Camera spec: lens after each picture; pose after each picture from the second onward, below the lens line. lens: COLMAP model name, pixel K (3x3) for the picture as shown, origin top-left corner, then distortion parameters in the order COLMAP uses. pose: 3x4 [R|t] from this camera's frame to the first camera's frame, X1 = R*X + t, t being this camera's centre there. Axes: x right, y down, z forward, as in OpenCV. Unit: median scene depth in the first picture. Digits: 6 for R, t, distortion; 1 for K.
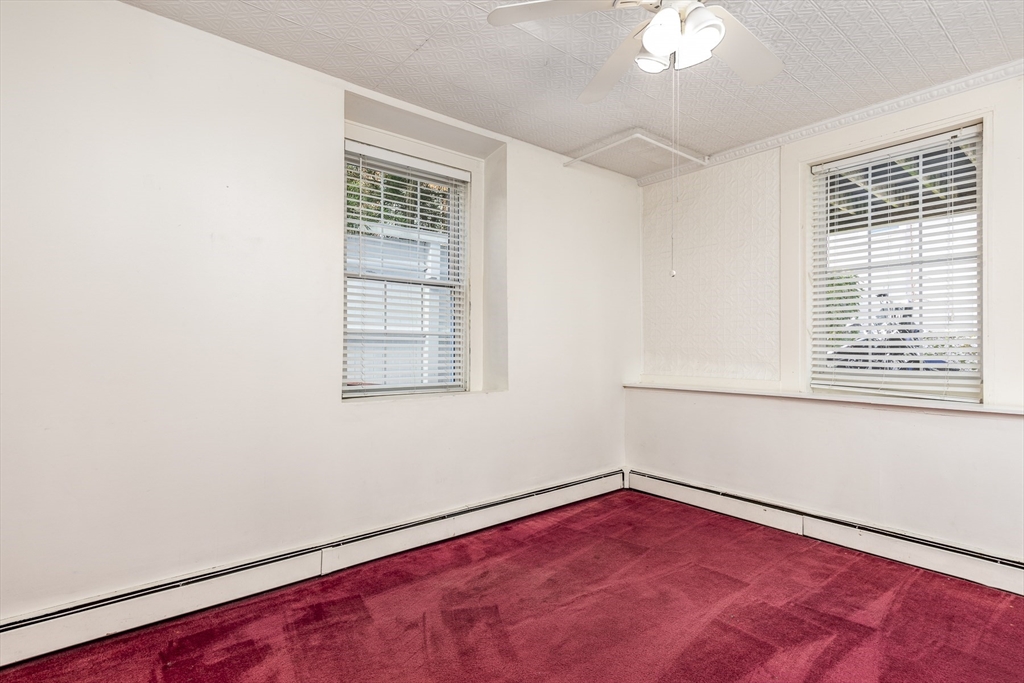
lens RADIAL K [[519.1, 0, 515.9], [0, 519.1, 342.7], [0, 0, 1]] dist [-0.001334, 0.000652]
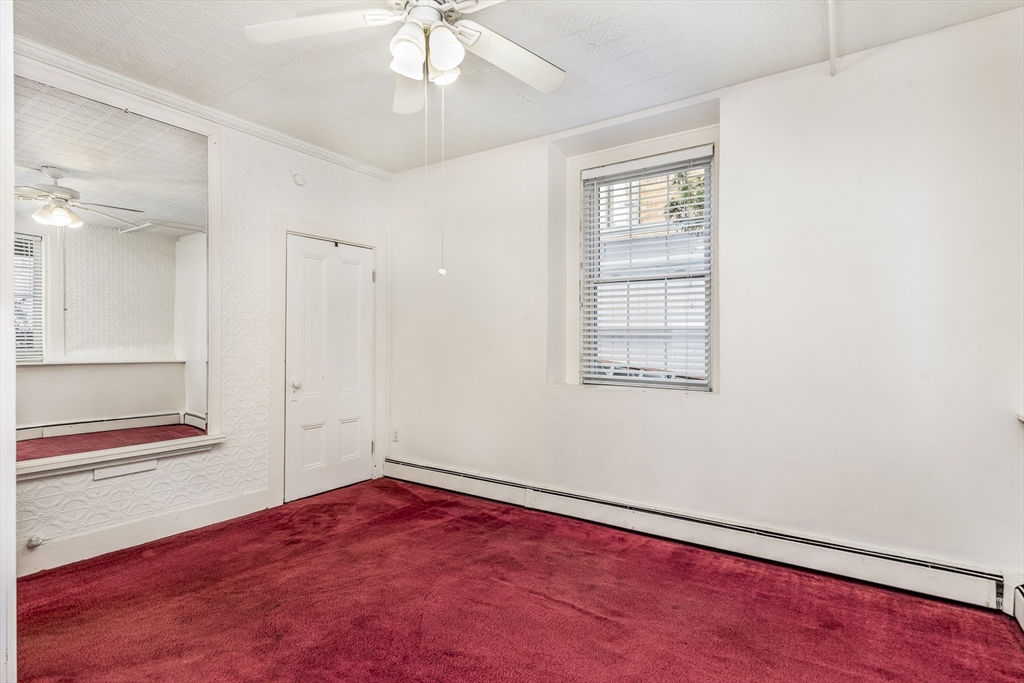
lens RADIAL K [[519.1, 0, 515.1], [0, 519.1, 342.6], [0, 0, 1]] dist [-0.001334, 0.000652]
pose [[0.251501, -0.005350, -0.967842, 0.783155], [-0.004541, 0.999967, -0.006707, 0.019178], [0.967846, 0.006082, 0.251468, 0.518586]]
